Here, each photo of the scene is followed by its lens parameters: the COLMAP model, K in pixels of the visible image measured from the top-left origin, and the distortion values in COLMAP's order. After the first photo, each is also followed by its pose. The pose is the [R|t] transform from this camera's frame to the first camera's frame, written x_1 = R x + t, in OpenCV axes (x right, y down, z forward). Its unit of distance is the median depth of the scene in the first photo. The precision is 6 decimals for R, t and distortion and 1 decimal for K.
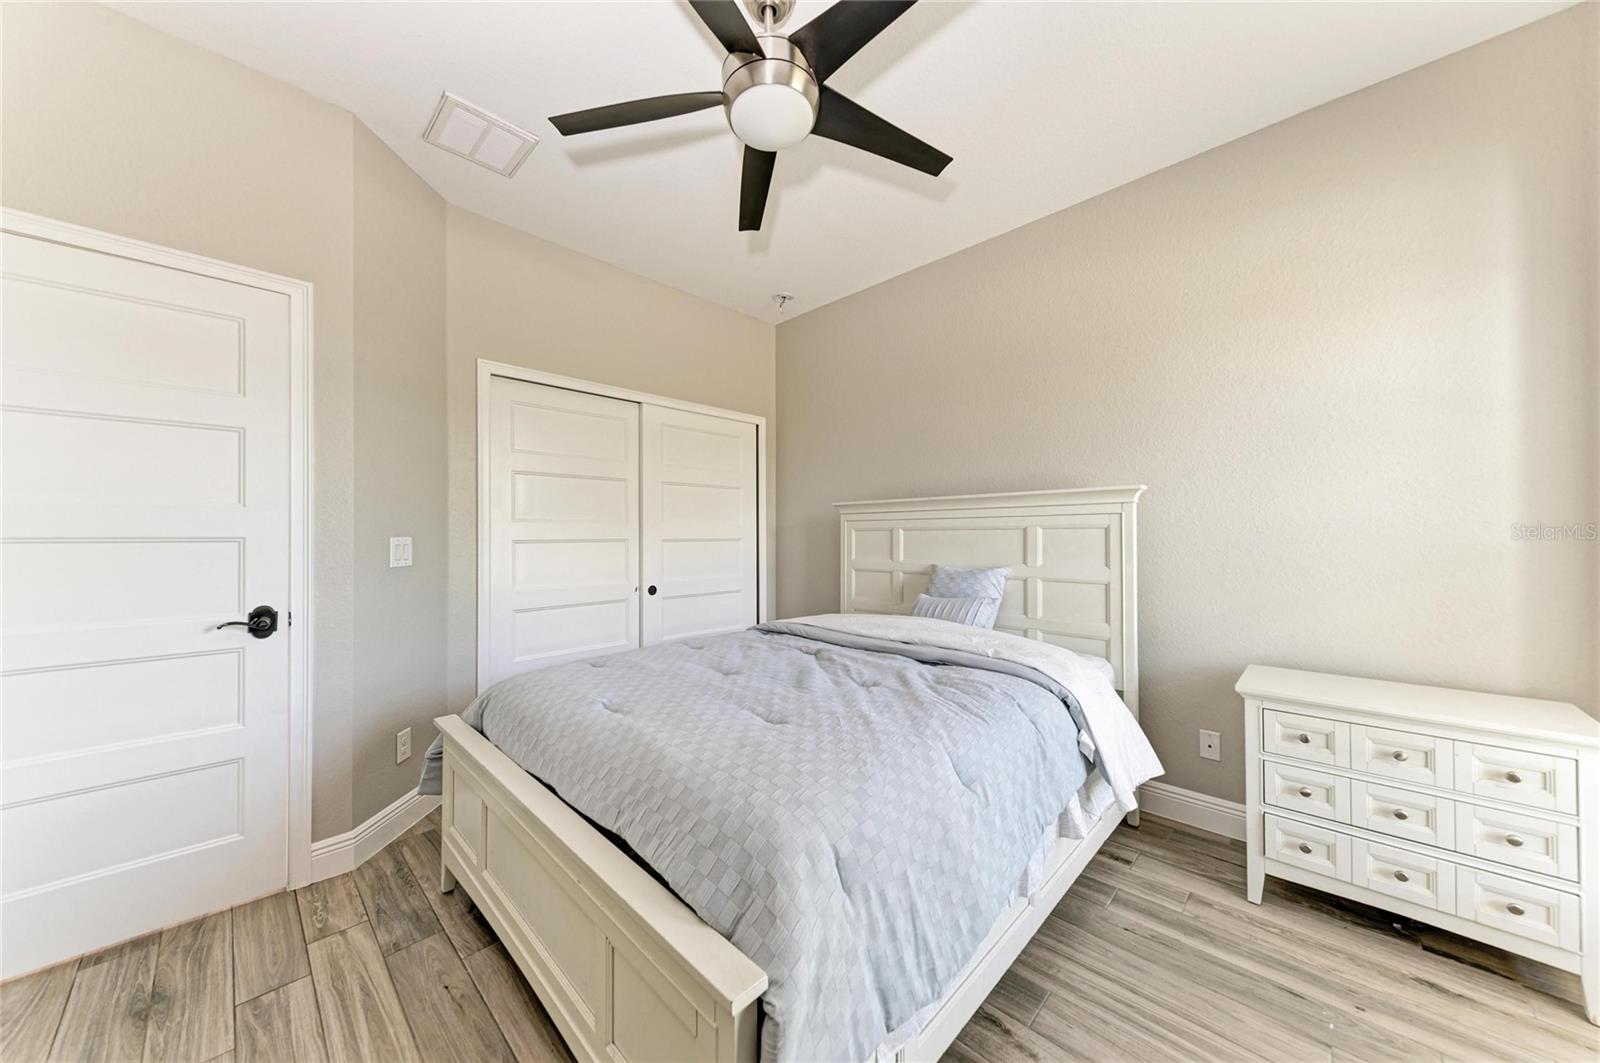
lens RADIAL K [[550.2, 0, 800.5], [0, 550.2, 533.2], [0, 0, 1]] dist [0.017141, -0.004612]
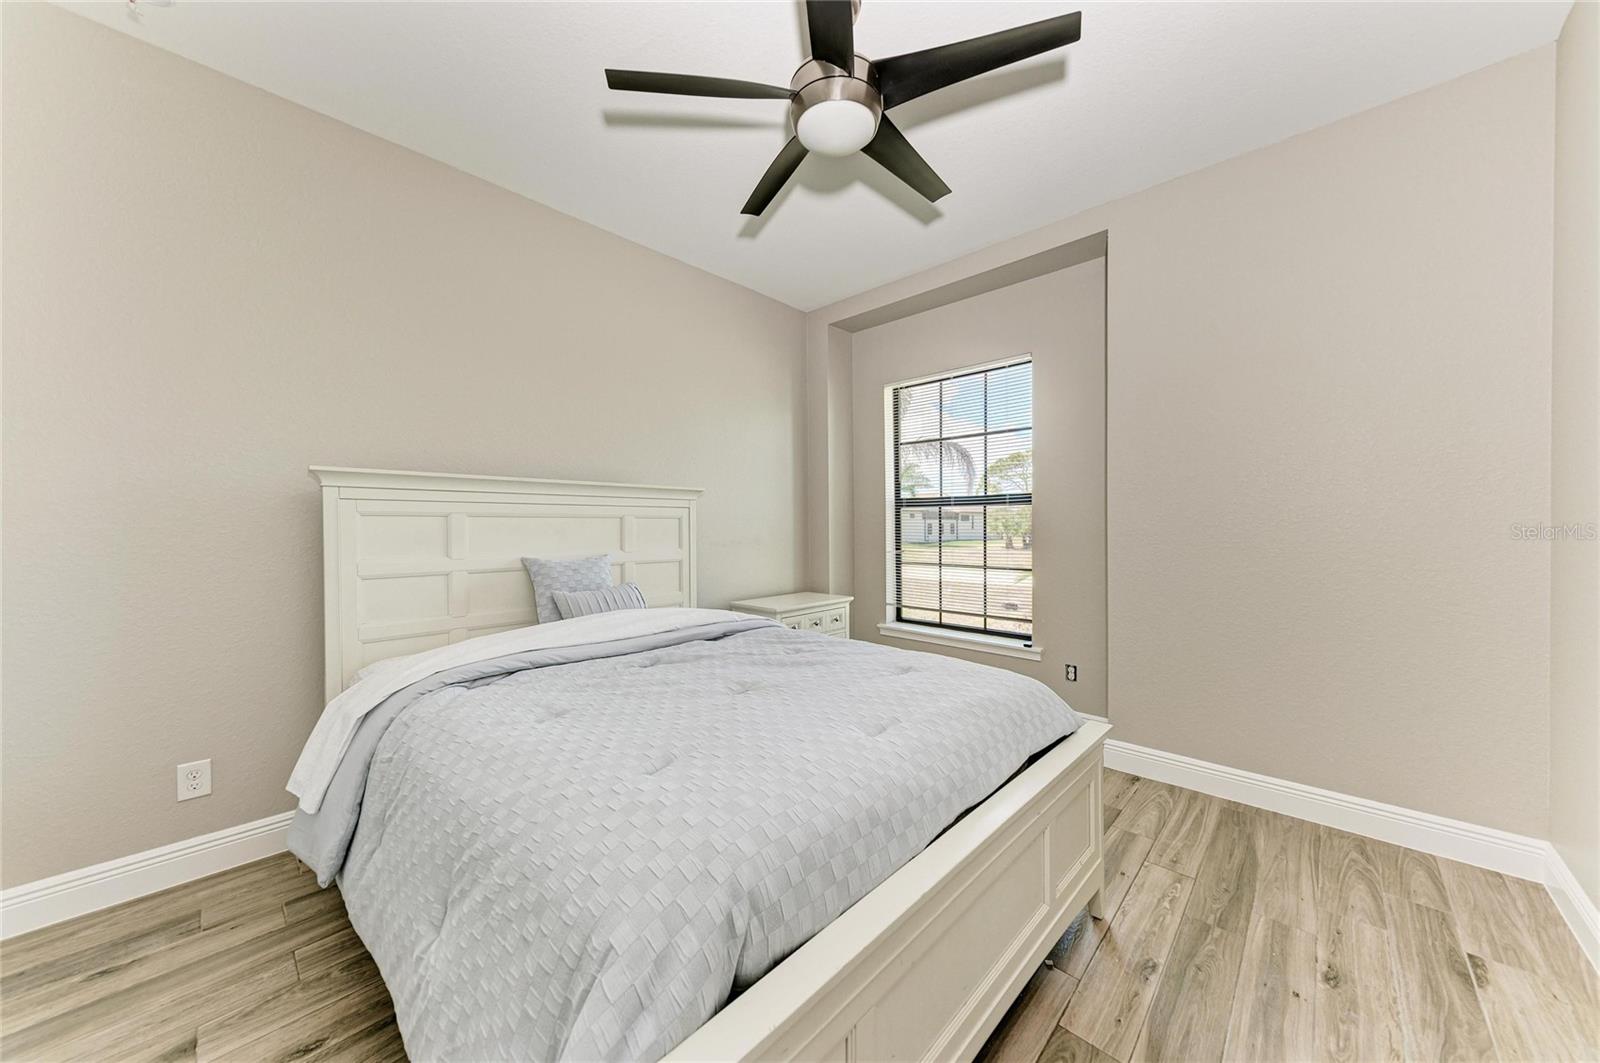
lens RADIAL K [[550.2, 0, 800.5], [0, 550.2, 533.2], [0, 0, 1]] dist [0.017141, -0.004612]
pose [[-0.010839, -0.011780, 0.999872, -0.774106], [-0.003245, 0.999926, 0.011746, 0.009587], [-0.999936, -0.003117, -0.010877, 0.753528]]
